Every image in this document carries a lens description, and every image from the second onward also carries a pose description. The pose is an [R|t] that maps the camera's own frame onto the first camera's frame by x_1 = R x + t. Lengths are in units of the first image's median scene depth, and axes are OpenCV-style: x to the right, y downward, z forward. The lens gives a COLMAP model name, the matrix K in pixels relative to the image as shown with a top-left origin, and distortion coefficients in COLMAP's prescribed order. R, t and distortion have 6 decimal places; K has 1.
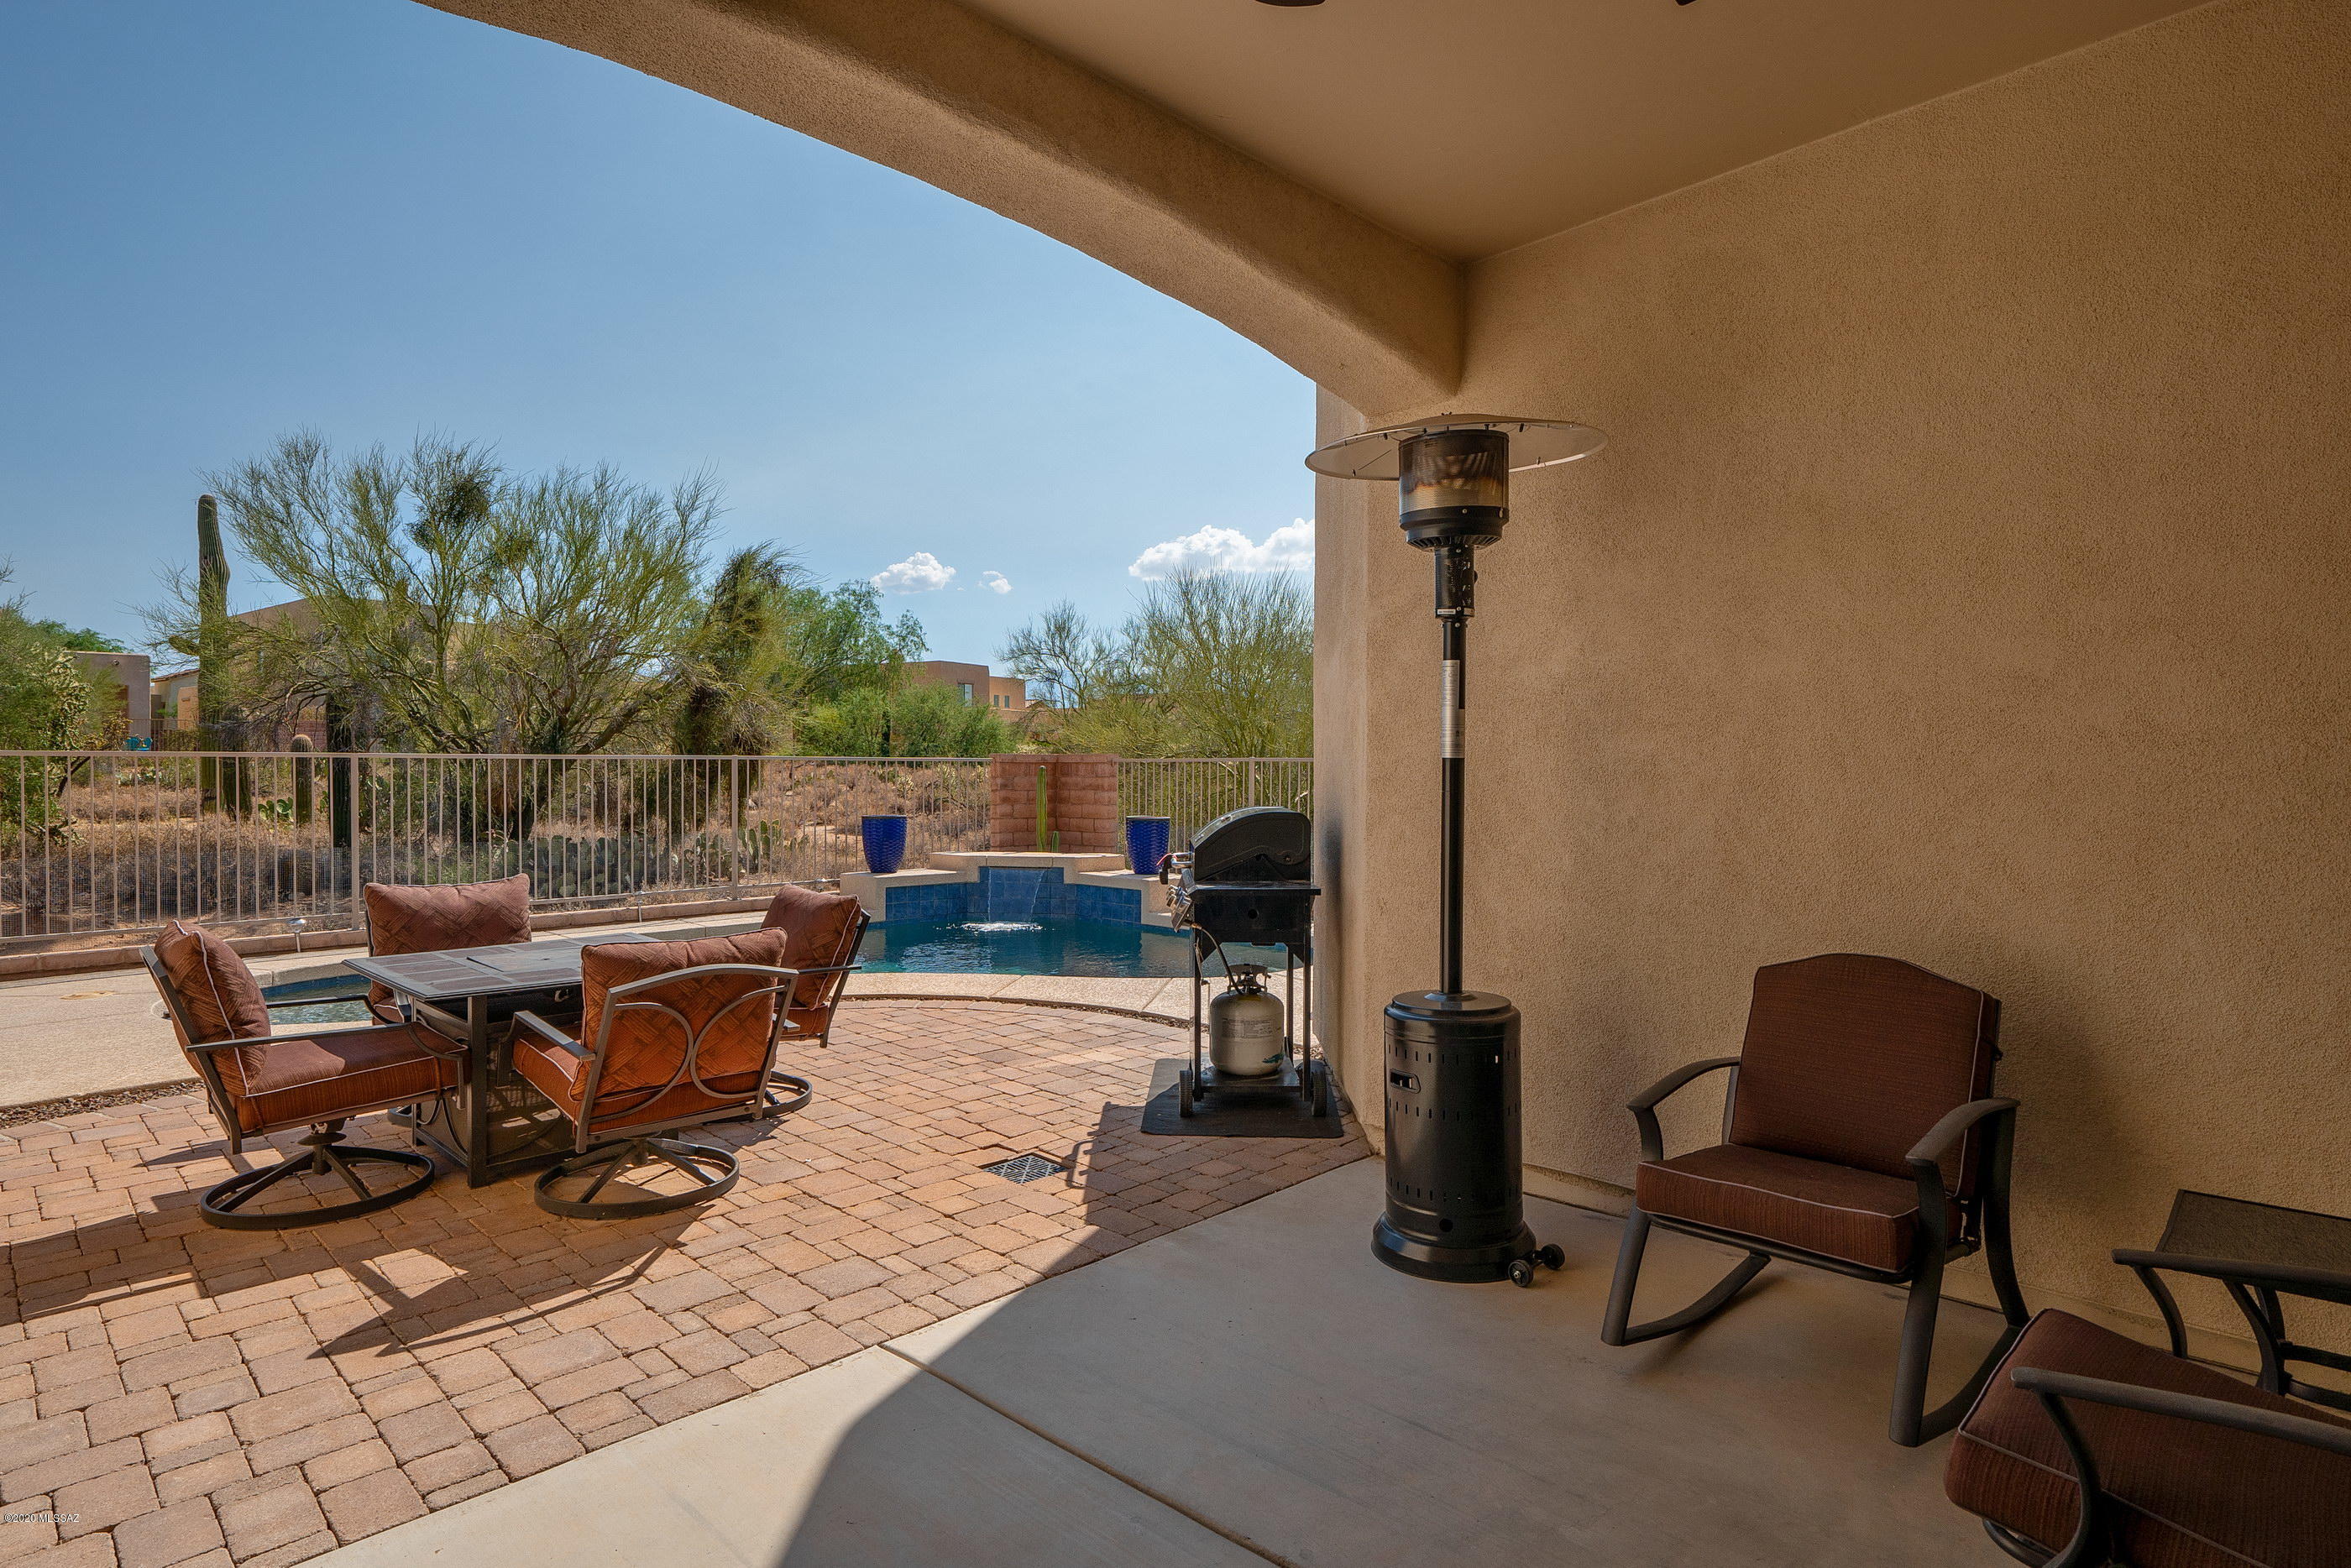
lens RADIAL K [[1241.8, 0, 1175.5], [0, 1241.8, 784.0], [0, 0, 1]] dist [-0.020841, -0.001118]
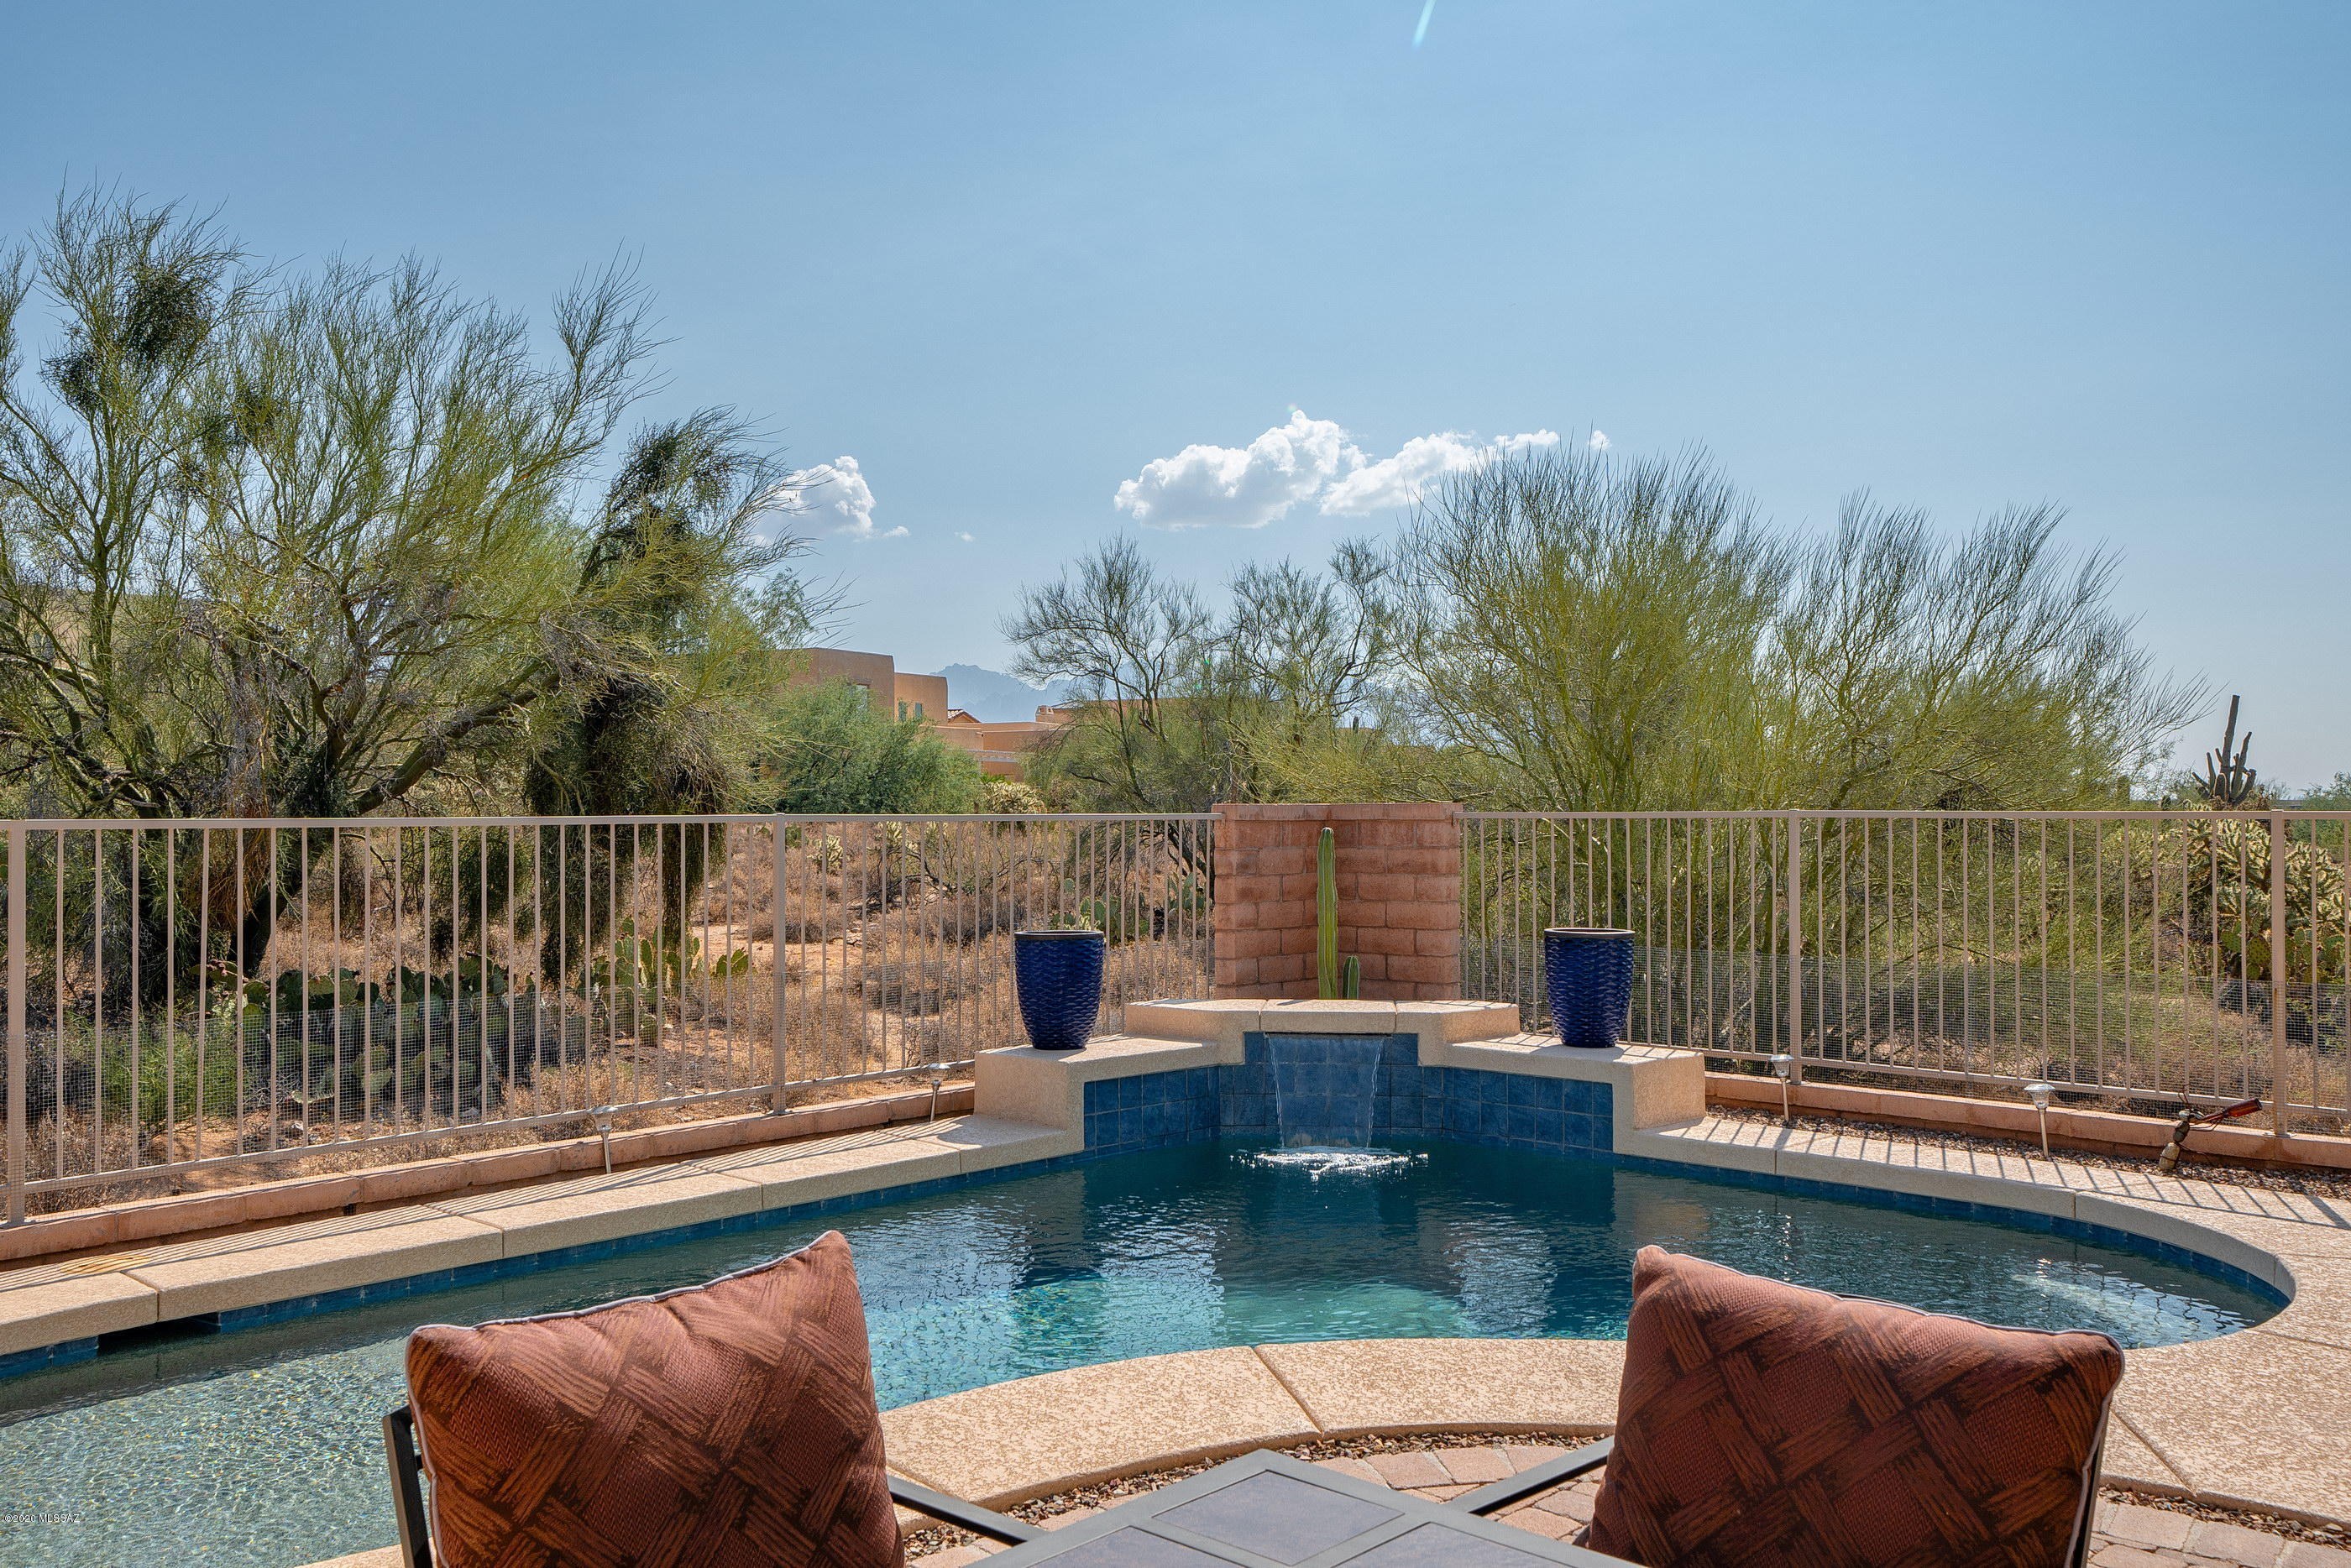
lens RADIAL K [[1927.3, 0, 1175.5], [0, 1927.3, 784.0], [0, 0, 1]] dist [0.009352, 0.013406]
pose [[0.999836, -0.007020, 0.016708, -0.165630], [0.007507, 0.999544, -0.029233, -0.008933], [-0.016495, 0.029354, 0.999433, 0.189039]]
